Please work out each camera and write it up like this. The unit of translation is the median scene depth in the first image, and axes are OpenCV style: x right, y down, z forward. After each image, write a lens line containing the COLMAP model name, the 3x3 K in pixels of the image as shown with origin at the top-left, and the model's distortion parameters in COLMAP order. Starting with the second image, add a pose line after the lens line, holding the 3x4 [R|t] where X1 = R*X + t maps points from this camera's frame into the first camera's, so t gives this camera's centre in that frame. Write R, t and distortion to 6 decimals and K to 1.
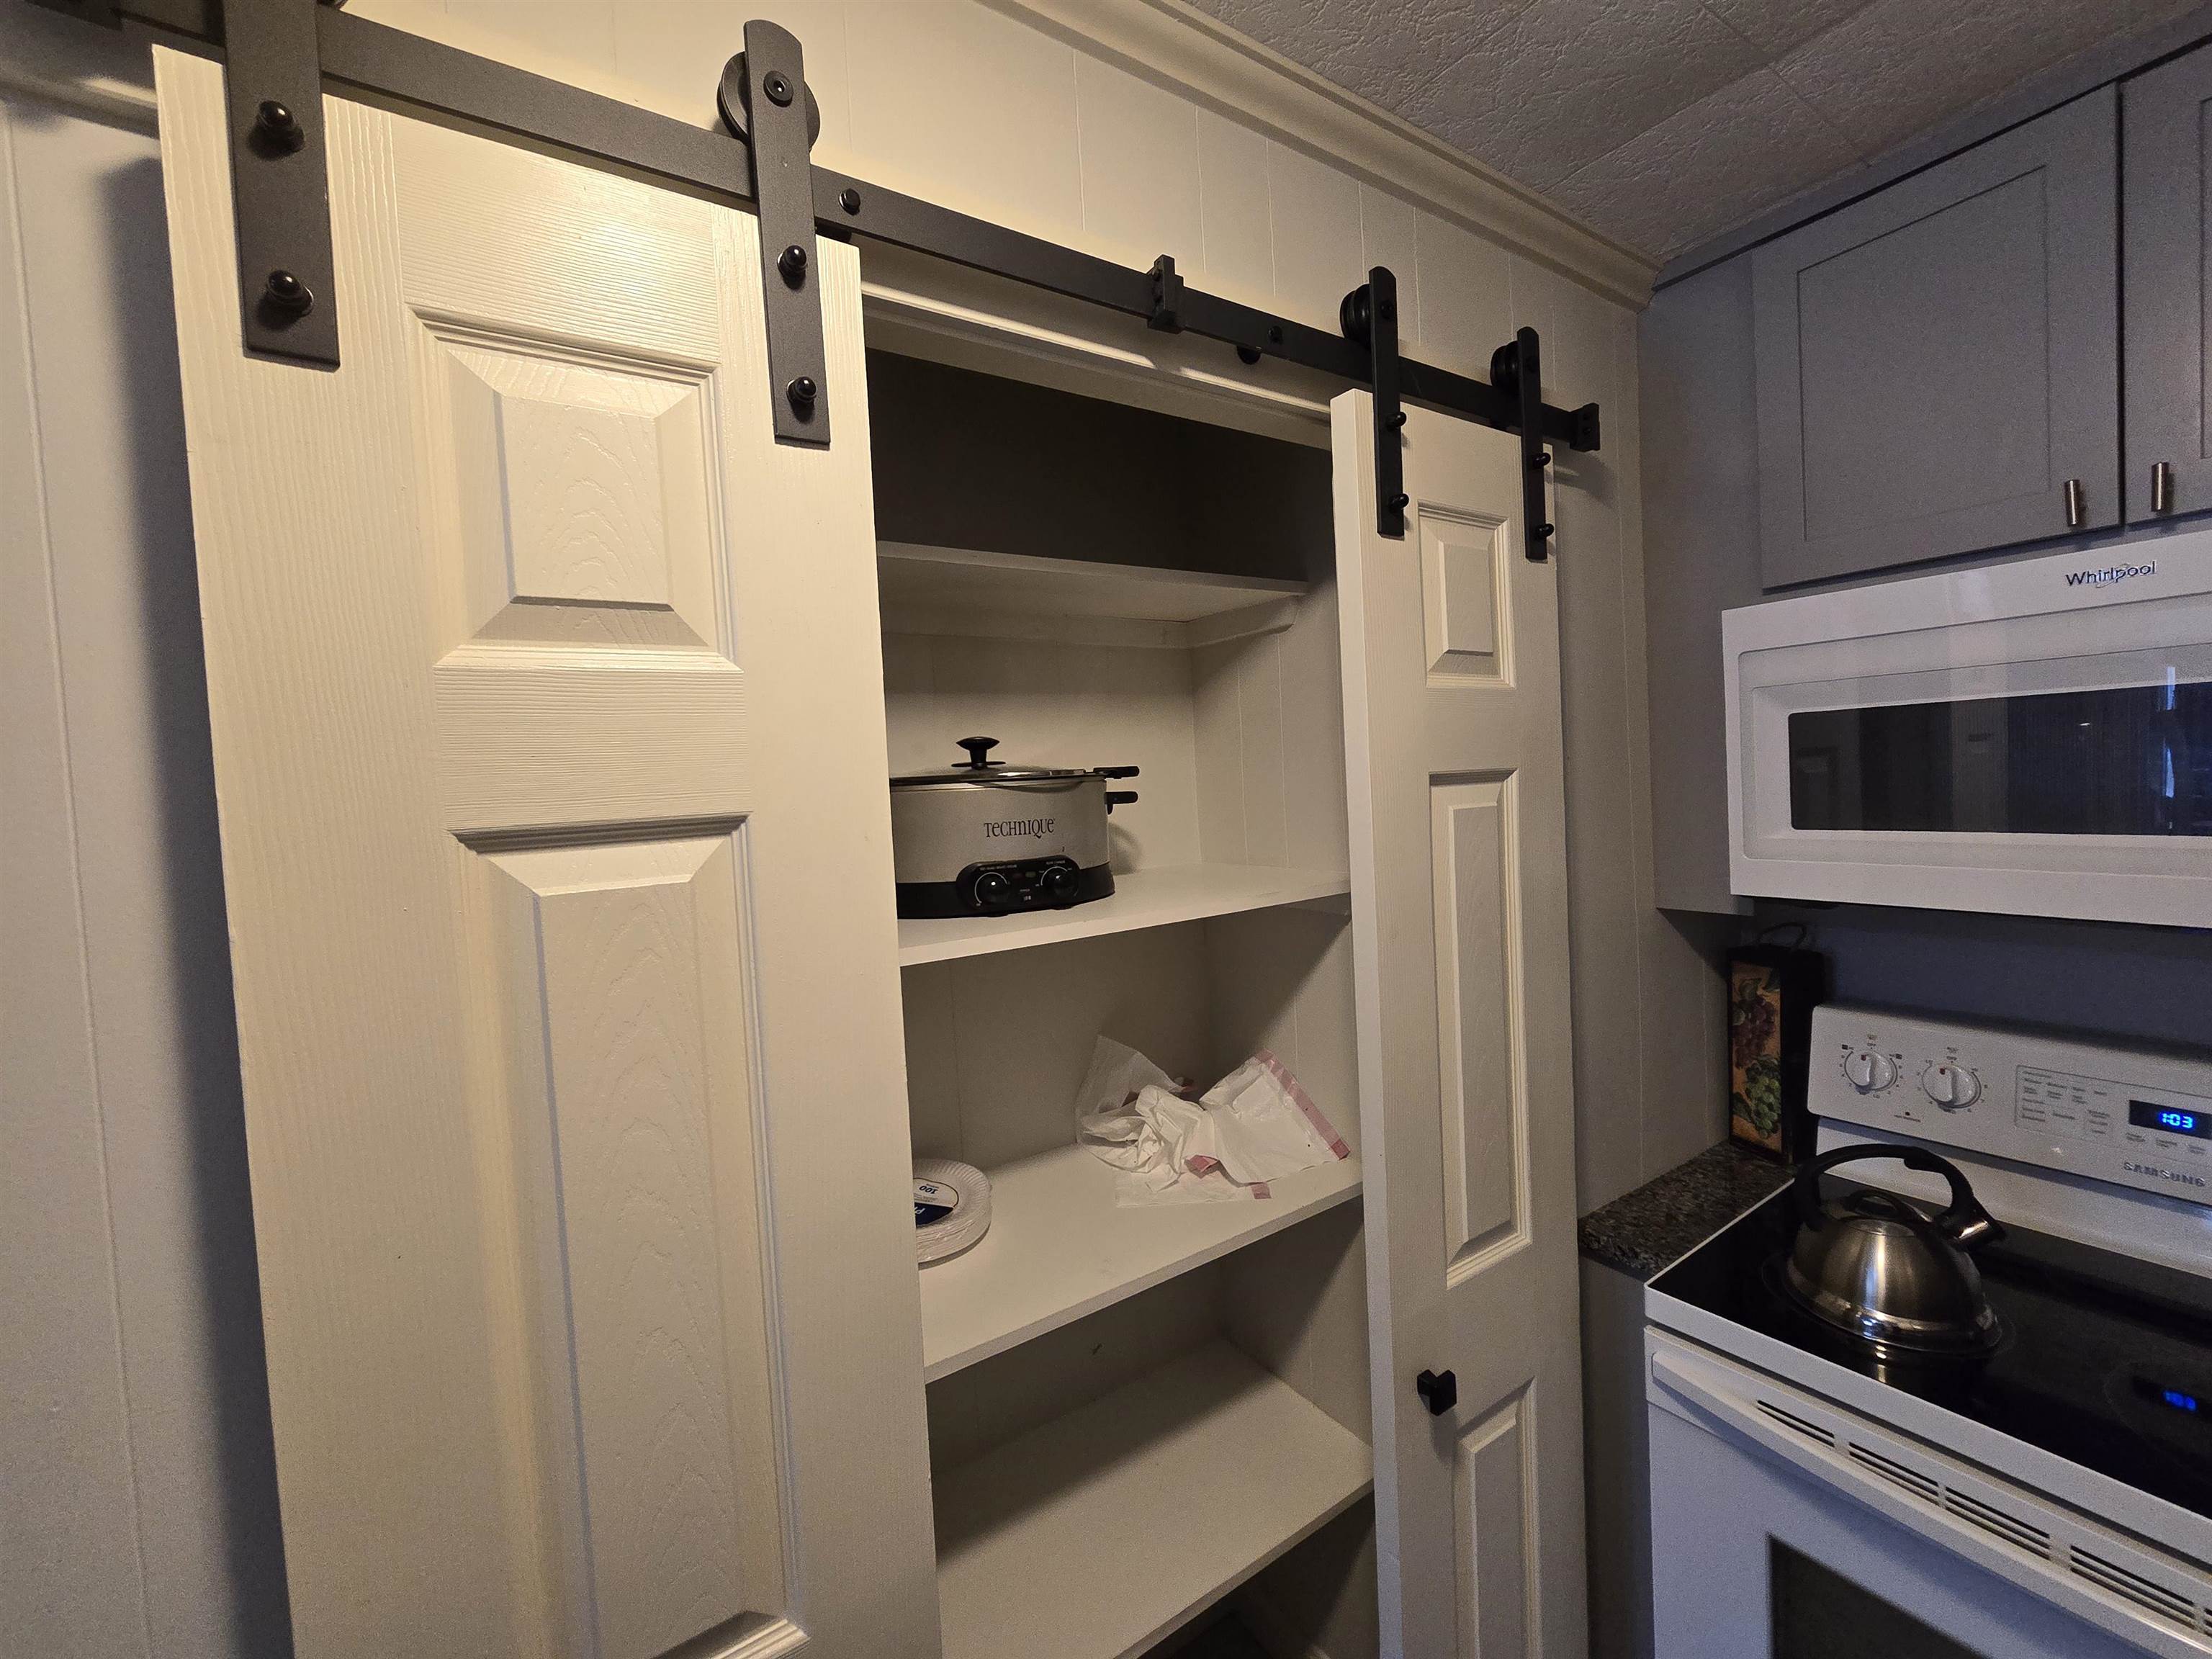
lens RADIAL K [[902.7, 0, 1106.0], [0, 902.7, 829.5], [0, 0, 1]] dist [-0.004101, 0.000315]
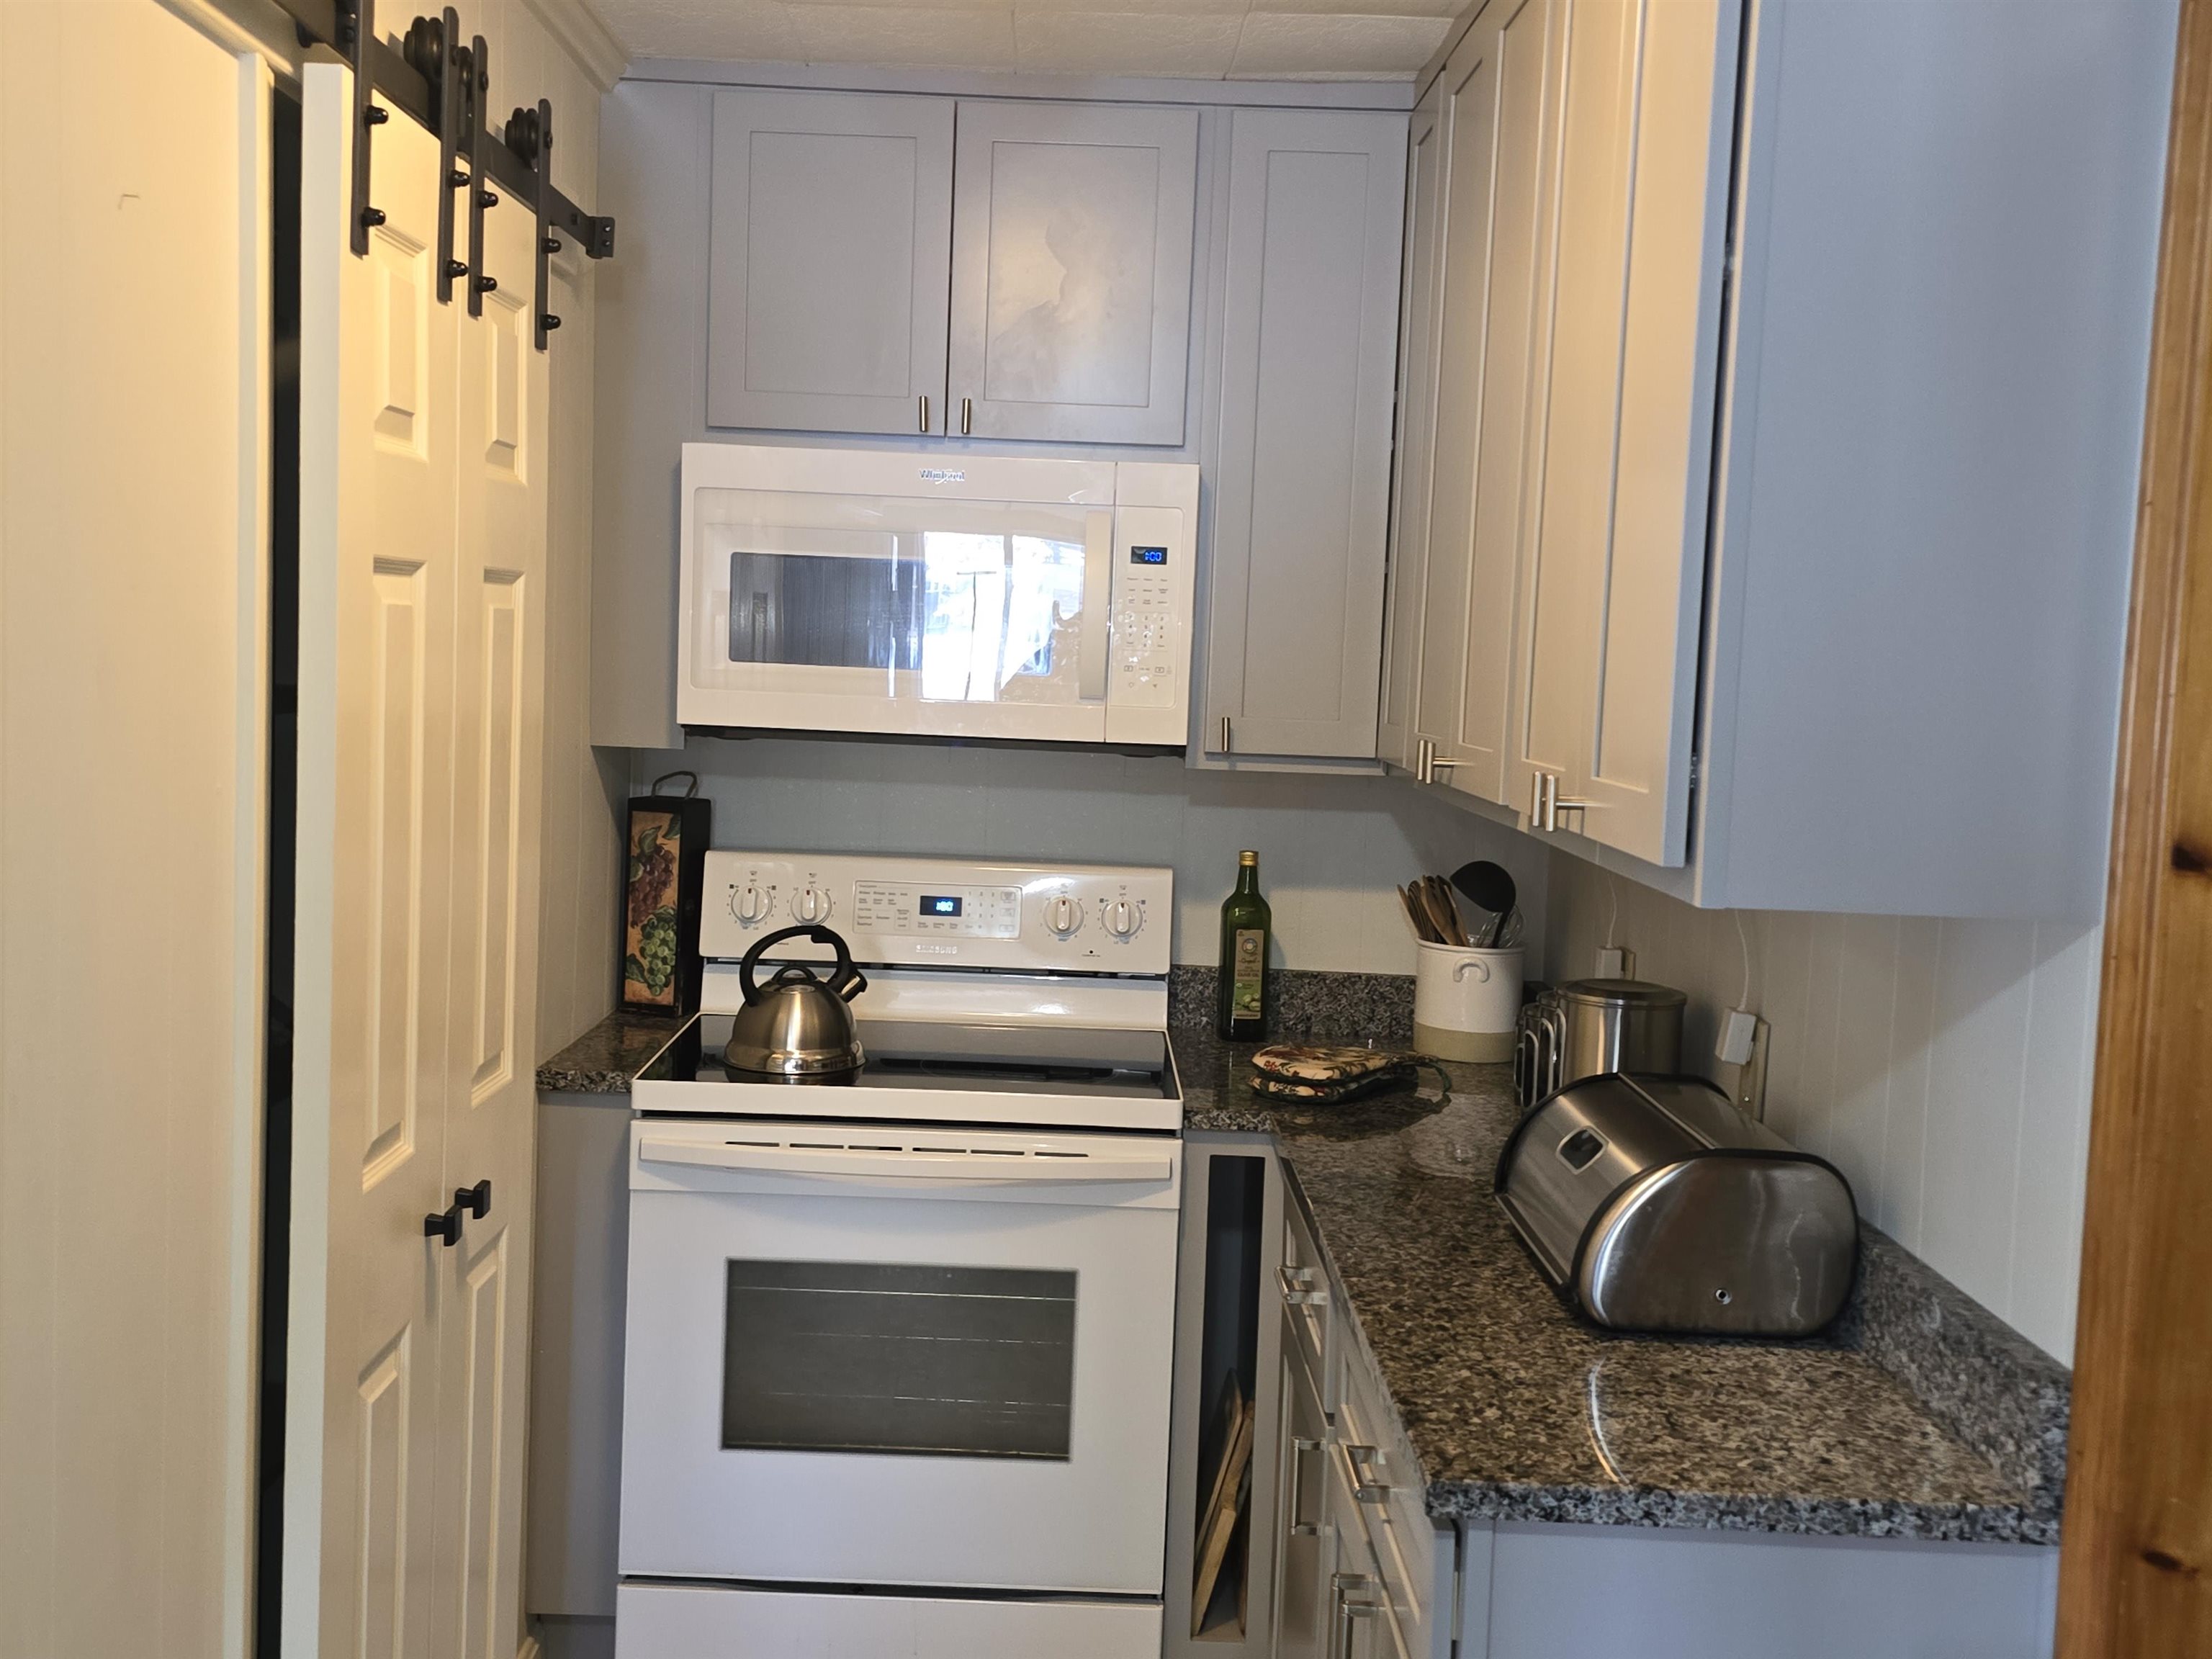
lens RADIAL K [[1469.3, 0, 1095.4], [0, 1469.3, 819.8], [0, 0, 1]] dist [0.077026, -0.073597]
pose [[0.537754, -0.026059, 0.842699, -0.392565], [-0.041089, 0.997524, 0.057067, 0.055891], [-0.842100, -0.065314, 0.535353, -0.257525]]
